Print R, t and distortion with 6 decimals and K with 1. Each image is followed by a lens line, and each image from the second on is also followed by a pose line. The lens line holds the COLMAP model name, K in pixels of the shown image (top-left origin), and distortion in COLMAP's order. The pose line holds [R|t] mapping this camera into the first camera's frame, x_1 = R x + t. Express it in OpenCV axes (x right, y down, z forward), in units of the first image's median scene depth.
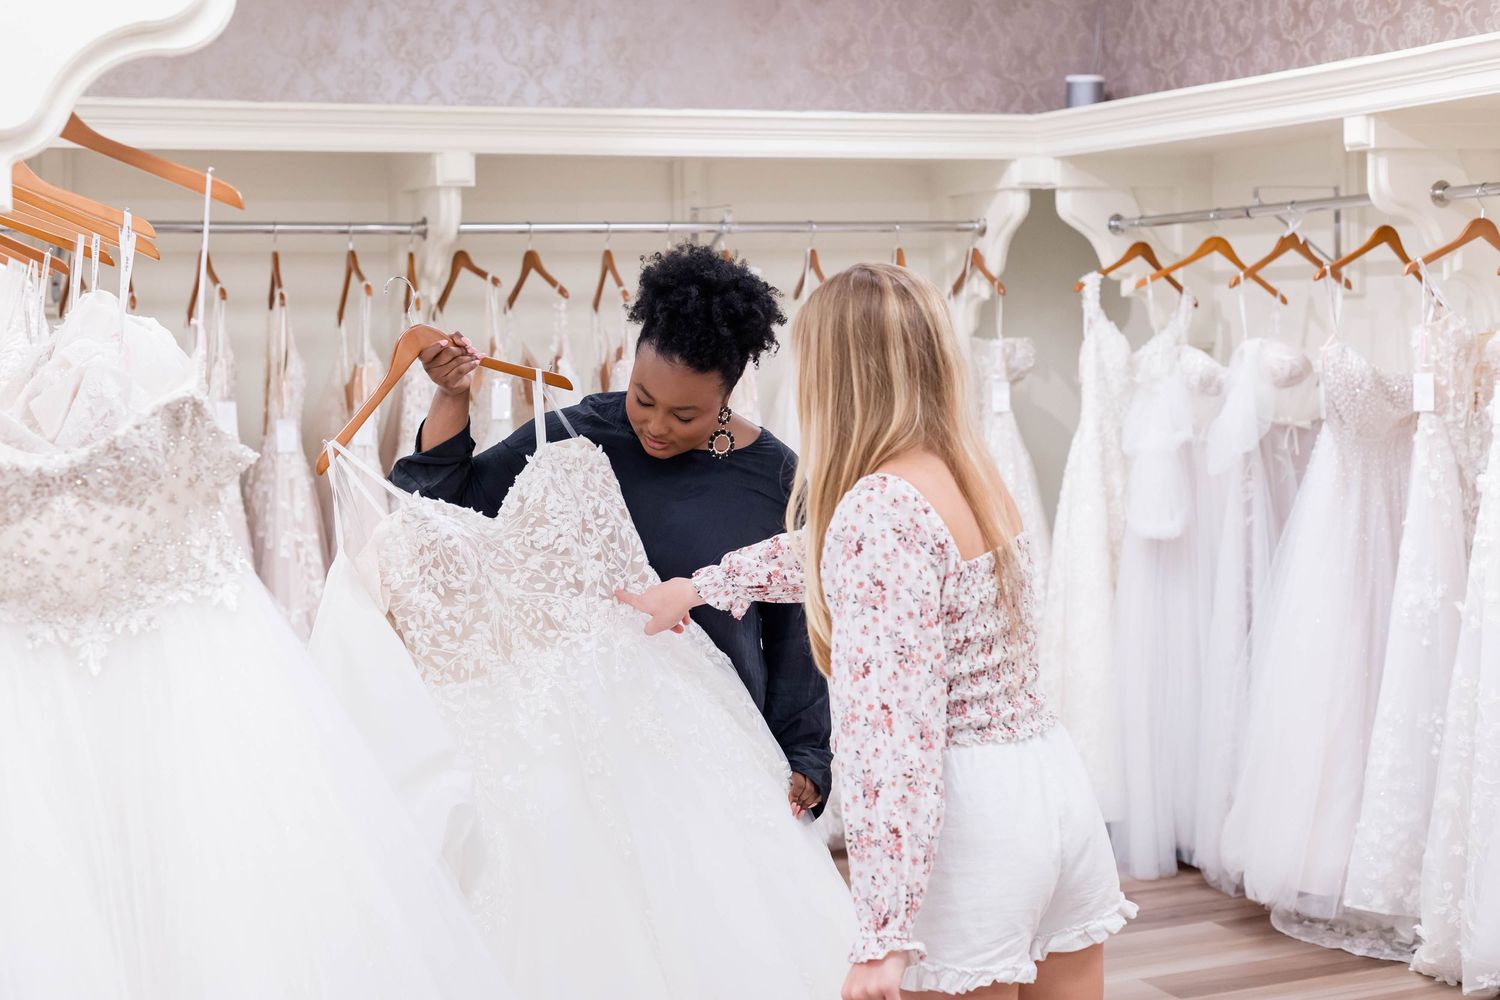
lens RADIAL K [[2285.8, 0, 751.1], [0, 2285.8, 463.3], [0, 0, 1]] dist [0.002746, 0.043272]
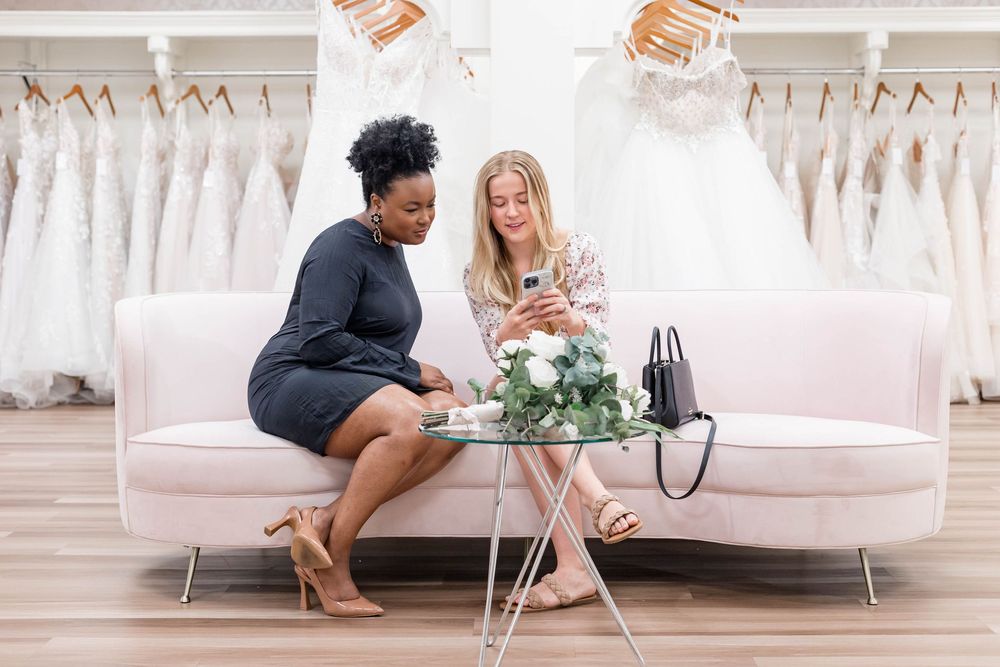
lens RADIAL K [[1523.8, 0, 500.7], [0, 1523.8, 309.0], [0, 0, 1]] dist [0.002746, 0.043272]
pose [[0.915267, 0.035509, -0.401280, 0.112942], [-0.035120, 0.999348, 0.008329, 0.107980], [0.401315, 0.006470, 0.915917, -0.363579]]
